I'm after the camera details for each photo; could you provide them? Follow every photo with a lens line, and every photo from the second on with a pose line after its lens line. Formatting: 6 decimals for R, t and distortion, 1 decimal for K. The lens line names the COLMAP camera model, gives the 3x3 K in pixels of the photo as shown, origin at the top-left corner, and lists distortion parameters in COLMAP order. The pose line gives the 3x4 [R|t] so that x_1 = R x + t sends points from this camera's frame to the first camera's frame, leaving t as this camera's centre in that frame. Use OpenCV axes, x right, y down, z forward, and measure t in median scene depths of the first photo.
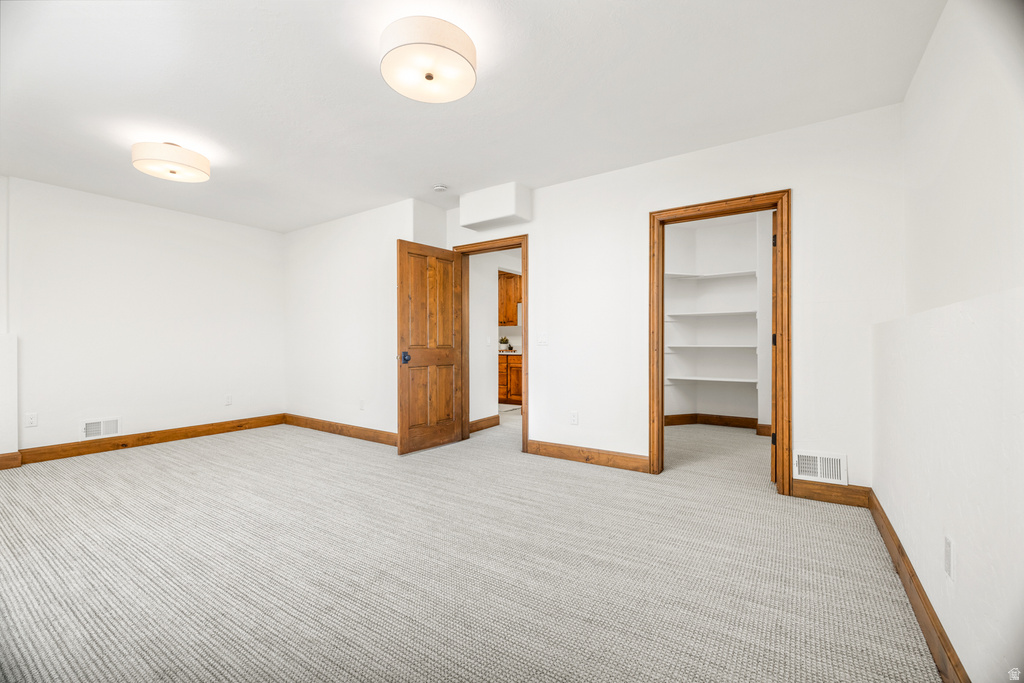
lens RADIAL K [[430.8, 0, 514.3], [0, 430.8, 344.0], [0, 0, 1]] dist [0.001806, 0.001074]
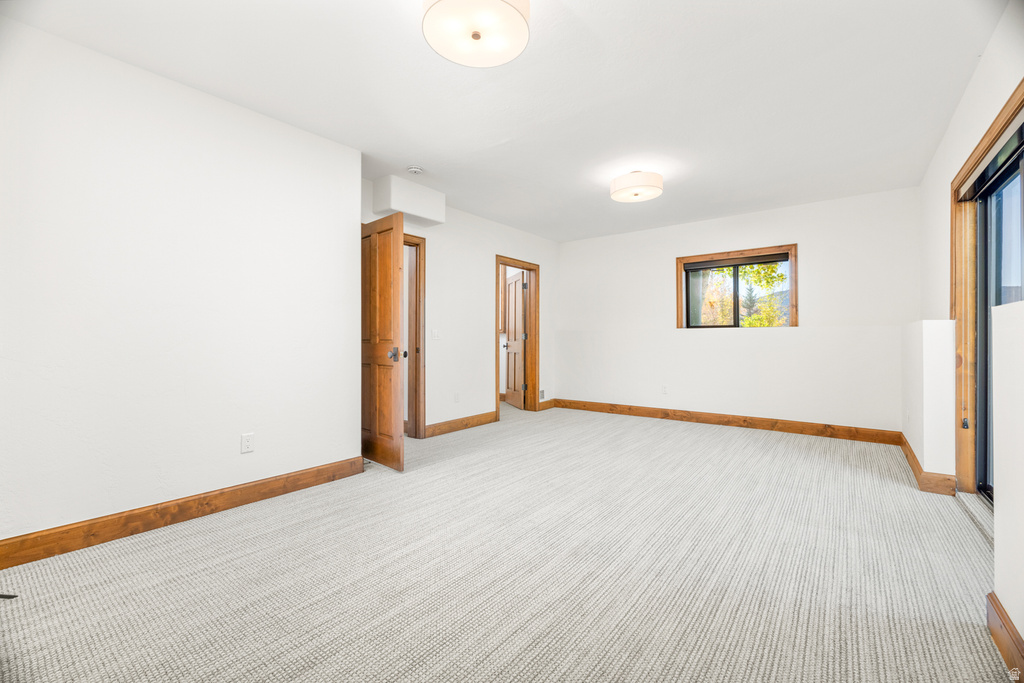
lens RADIAL K [[430.8, 0, 513.4], [0, 430.8, 340.6], [0, 0, 1]] dist [0.001806, 0.001074]
pose [[0.062188, -0.000316, 0.998064, -1.337601], [0.002877, 0.999996, 0.000138, 0.007434], [-0.998060, 0.002862, 0.062188, 0.904405]]
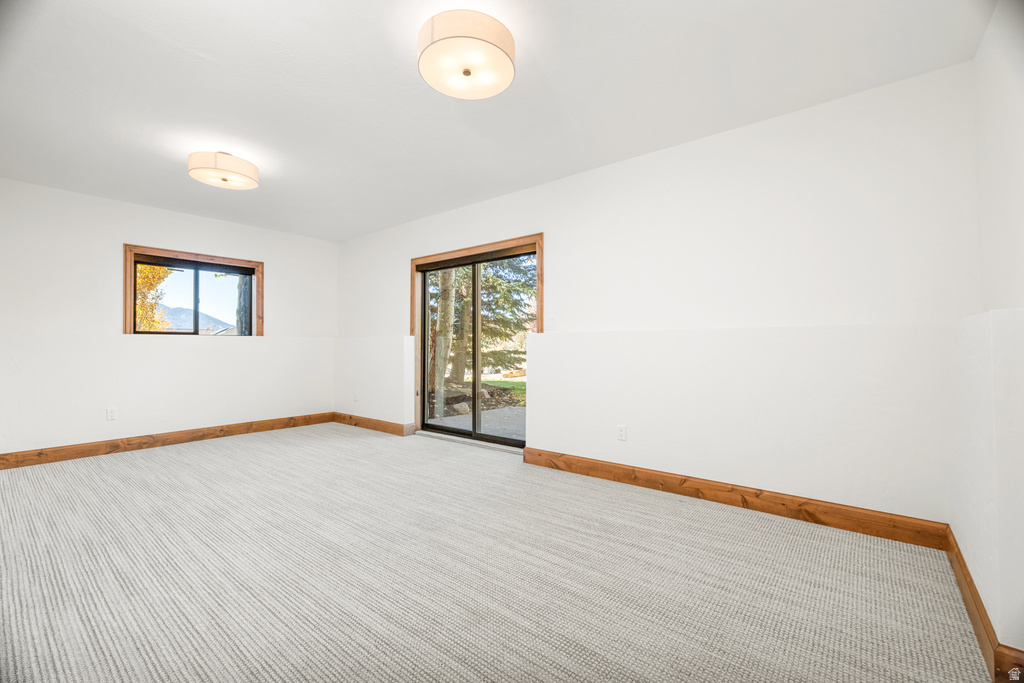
lens RADIAL K [[430.8, 0, 508.8], [0, 430.8, 341.8], [0, 0, 1]] dist [0.001806, 0.001074]
pose [[-0.995686, 0.007191, 0.092506, -0.897595], [0.006316, 0.999933, -0.009742, 0.006241], [-0.092570, -0.009116, -0.995664, 1.595098]]
